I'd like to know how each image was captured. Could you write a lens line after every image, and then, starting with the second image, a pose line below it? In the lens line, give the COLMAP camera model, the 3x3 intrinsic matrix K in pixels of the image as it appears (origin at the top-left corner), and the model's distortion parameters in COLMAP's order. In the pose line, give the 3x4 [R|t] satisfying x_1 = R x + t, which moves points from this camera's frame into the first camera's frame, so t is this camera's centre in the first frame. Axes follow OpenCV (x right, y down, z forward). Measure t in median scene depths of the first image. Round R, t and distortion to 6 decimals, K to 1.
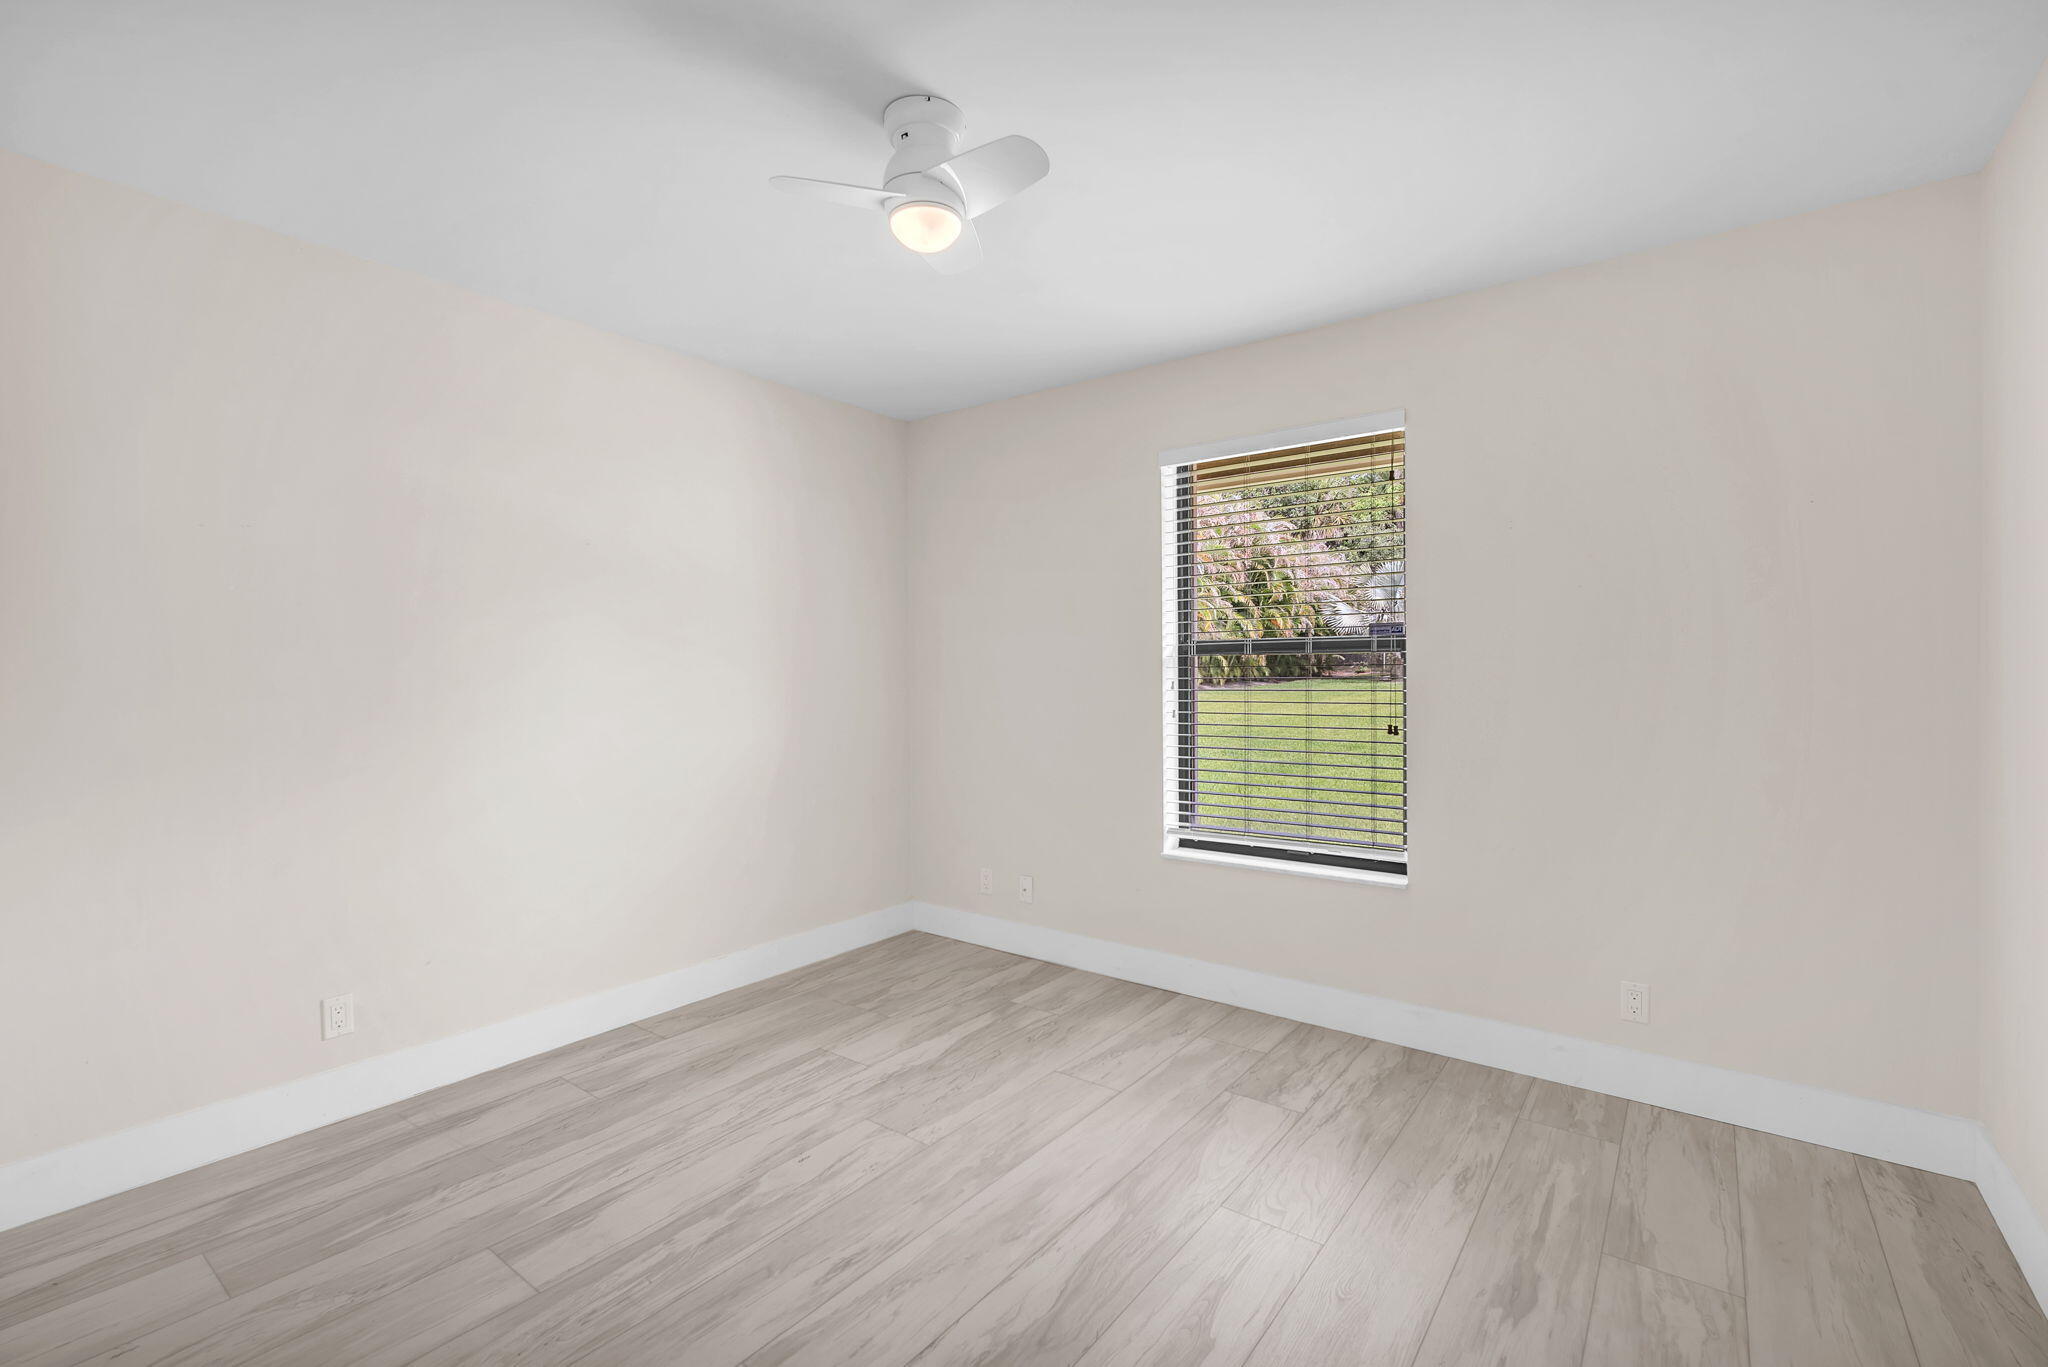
lens RADIAL K [[900.1, 0, 1024.0], [0, 900.1, 683.5], [0, 0, 1]] dist [-0.011386, 0.003559]
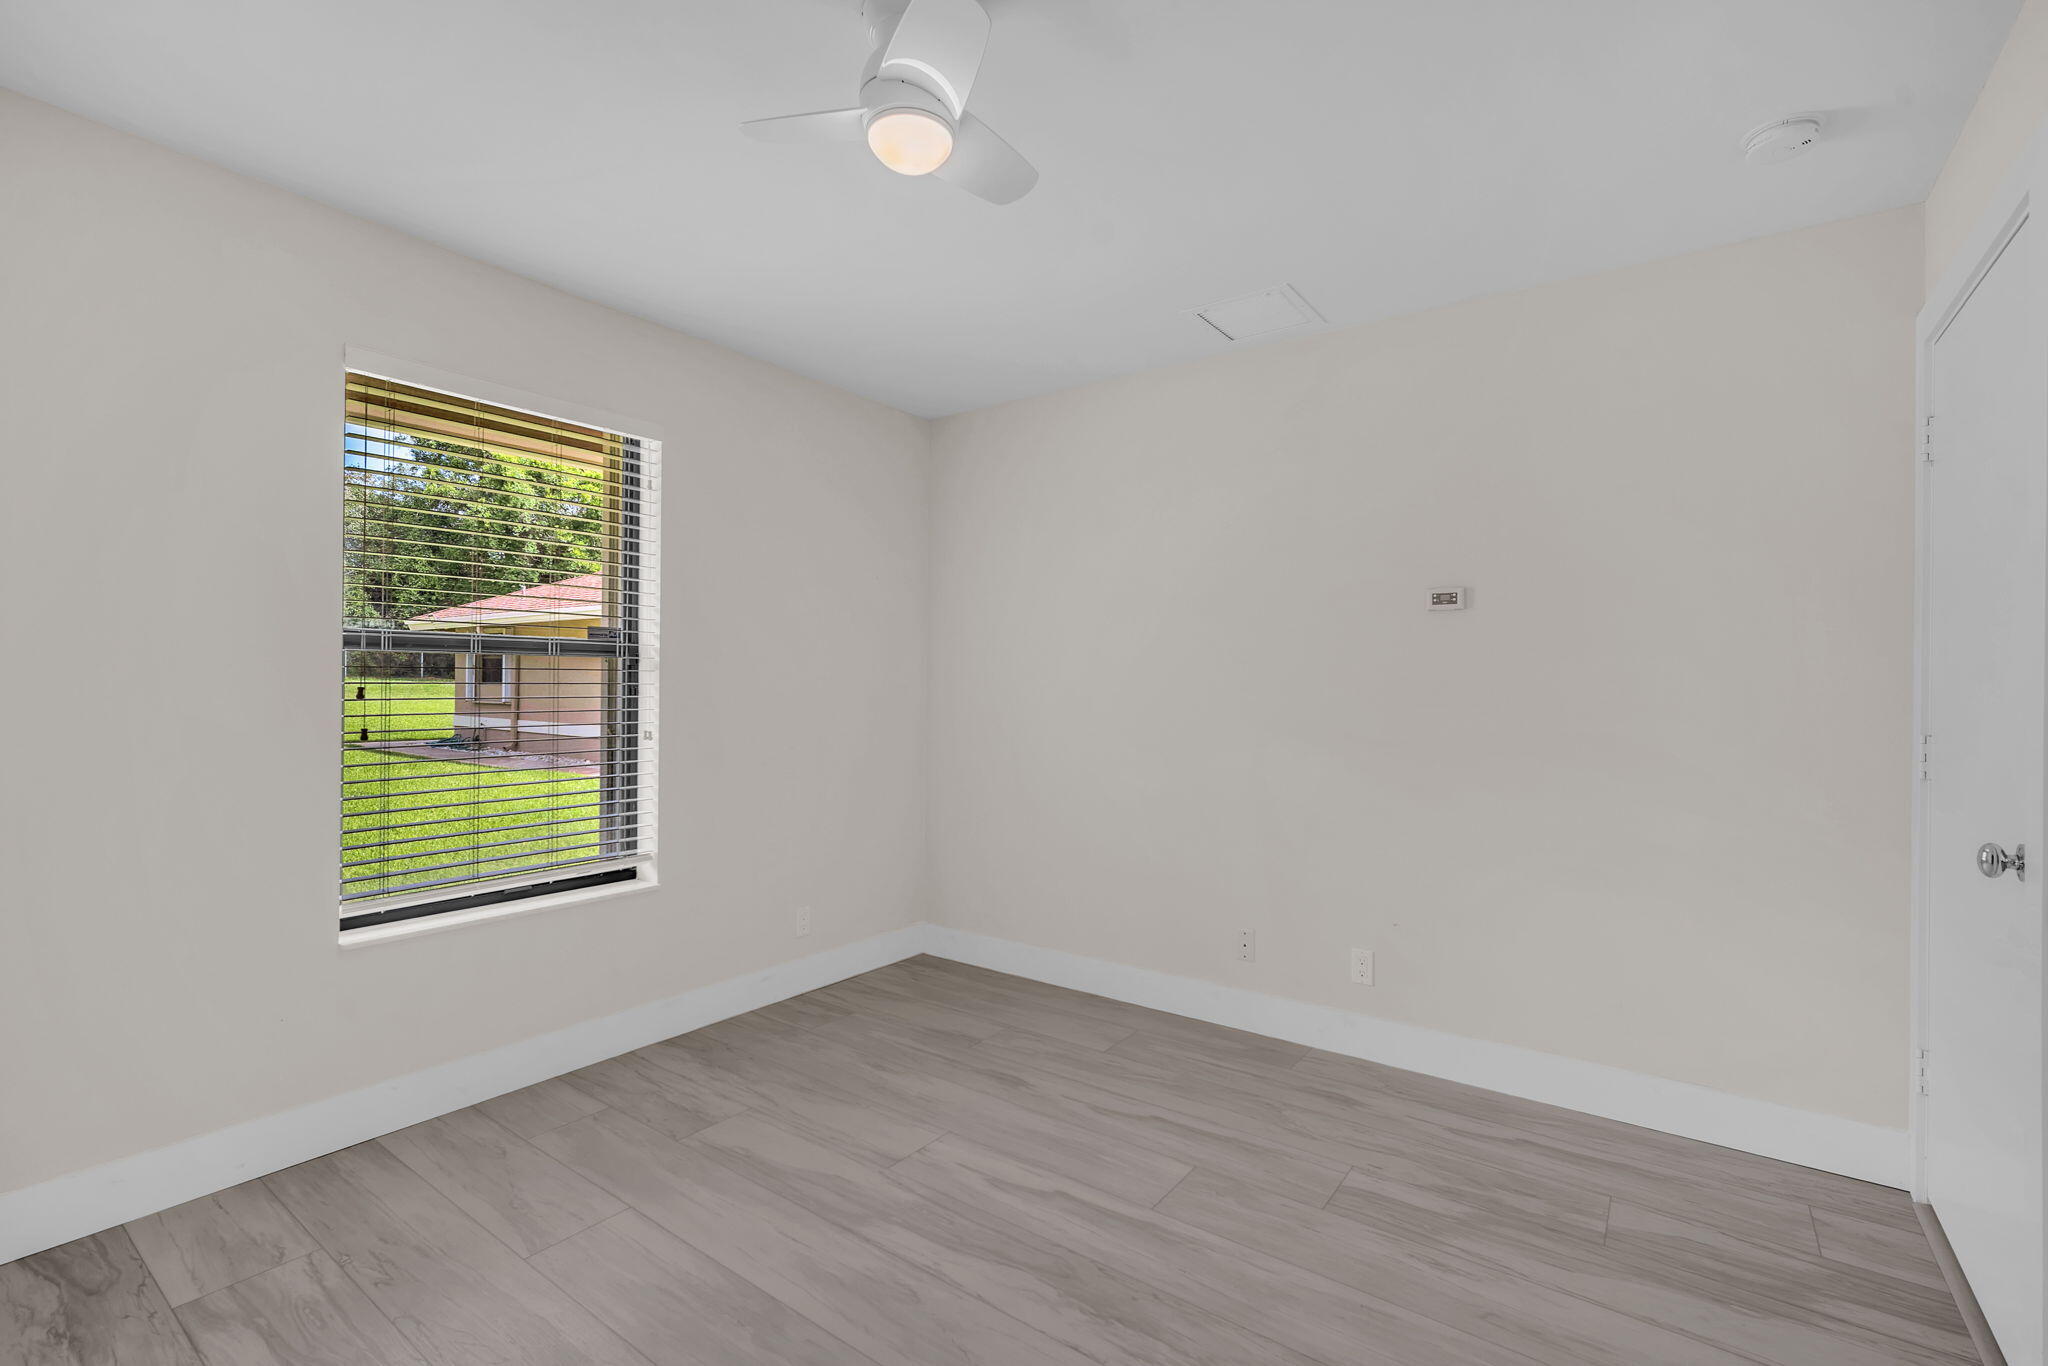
lens RADIAL K [[900.1, 0, 1024.0], [0, 900.1, 683.0], [0, 0, 1]] dist [-0.011386, 0.003559]
pose [[-0.011720, 0.007082, 0.999906, -0.641876], [0.005718, 0.999959, -0.007015, 0.004036], [-0.999915, 0.005636, -0.011760, 0.625812]]
